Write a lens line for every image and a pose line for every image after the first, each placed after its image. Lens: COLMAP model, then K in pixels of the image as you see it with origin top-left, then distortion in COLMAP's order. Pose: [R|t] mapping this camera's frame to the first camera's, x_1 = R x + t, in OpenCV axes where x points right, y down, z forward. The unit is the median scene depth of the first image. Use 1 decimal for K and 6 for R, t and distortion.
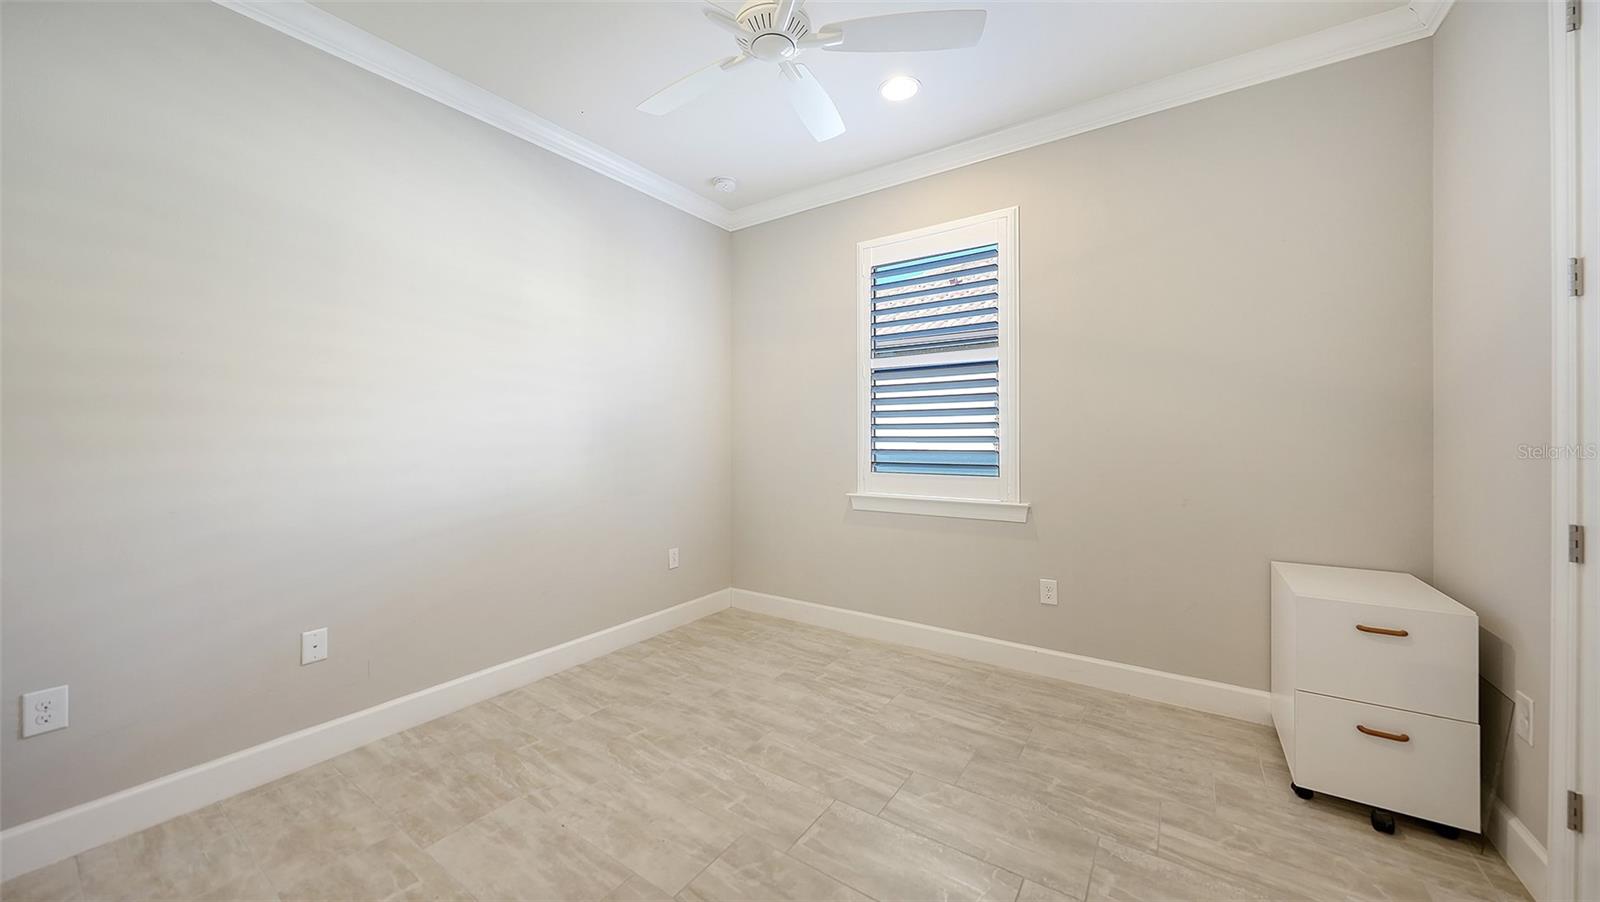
lens RADIAL K [[569.3, 0, 789.6], [0, 569.3, 440.0], [0, 0, 1]] dist [-0.001530, -0.000259]
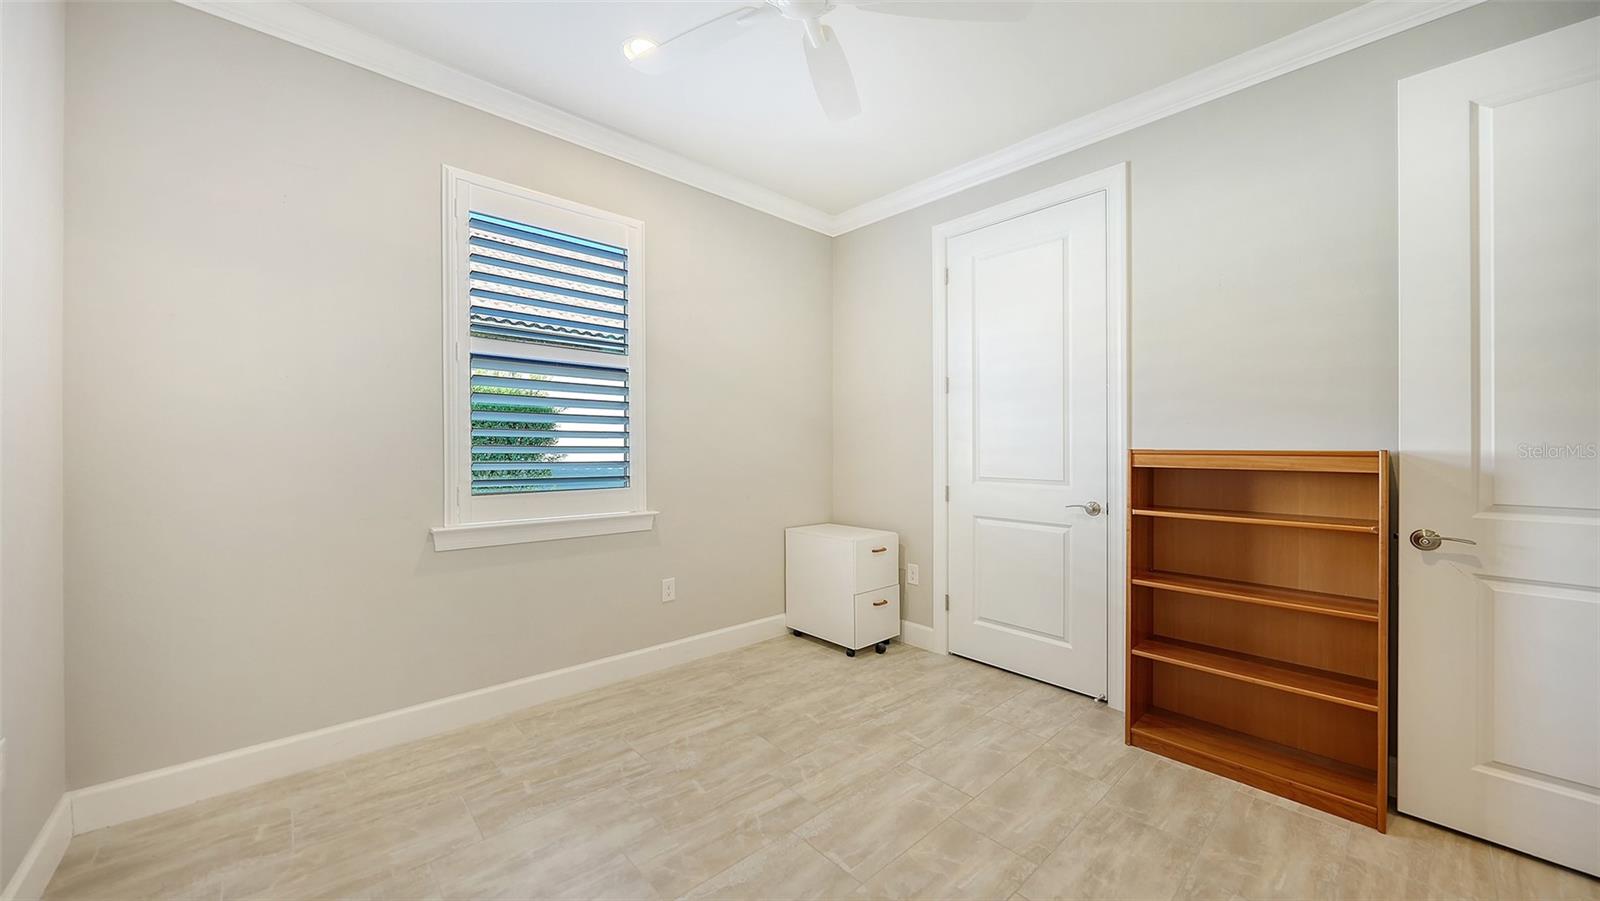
lens RADIAL K [[575.6, 0, 795.8], [0, 575.6, 449.9], [0, 0, 1]] dist [-0.005641, 0.000136]
pose [[0.216041, -0.000260, 0.976384, -0.595513], [-0.004734, 0.999988, 0.001314, -0.003815], [-0.976373, -0.004906, 0.216037, 0.550956]]
